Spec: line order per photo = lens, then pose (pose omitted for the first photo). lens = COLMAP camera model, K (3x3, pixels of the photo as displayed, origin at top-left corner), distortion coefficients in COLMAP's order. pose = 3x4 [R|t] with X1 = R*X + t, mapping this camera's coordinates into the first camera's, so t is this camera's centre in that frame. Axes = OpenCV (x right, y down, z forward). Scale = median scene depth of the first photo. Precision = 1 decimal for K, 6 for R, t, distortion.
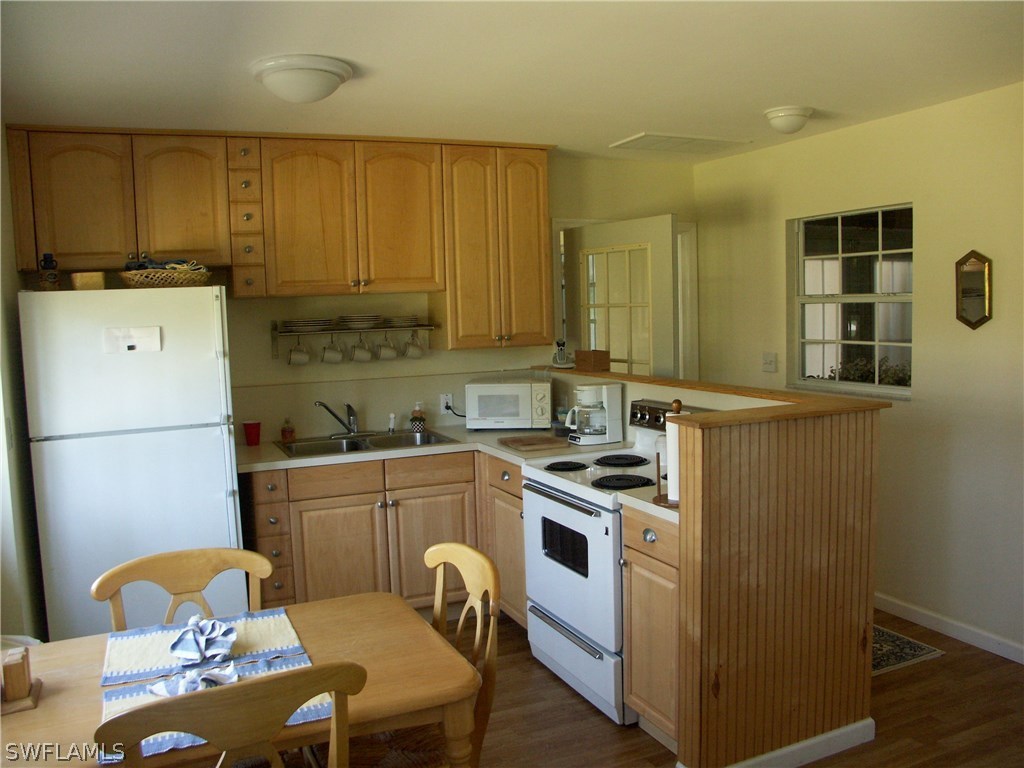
lens RADIAL K [[836.2, 0, 512.0], [0, 836.2, 384.0], [0, 0, 1]] dist [-0.128153, 0.015999]
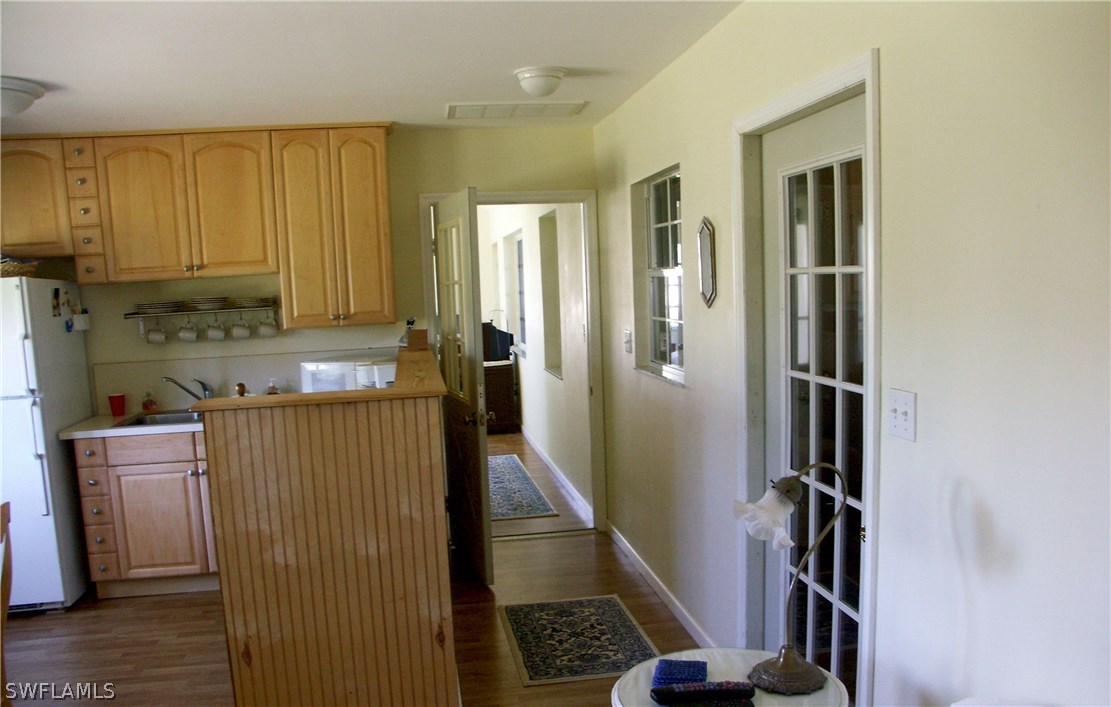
lens RADIAL K [[904.0, 0, 553.4], [0, 904.0, 400.6], [0, 0, 1]] dist [-0.096015, 0.069994]
pose [[0.961748, 0.023201, -0.272953, 0.613974], [-0.008954, 0.998537, 0.053326, -0.016278], [0.273791, -0.048842, 0.960548, 0.011466]]
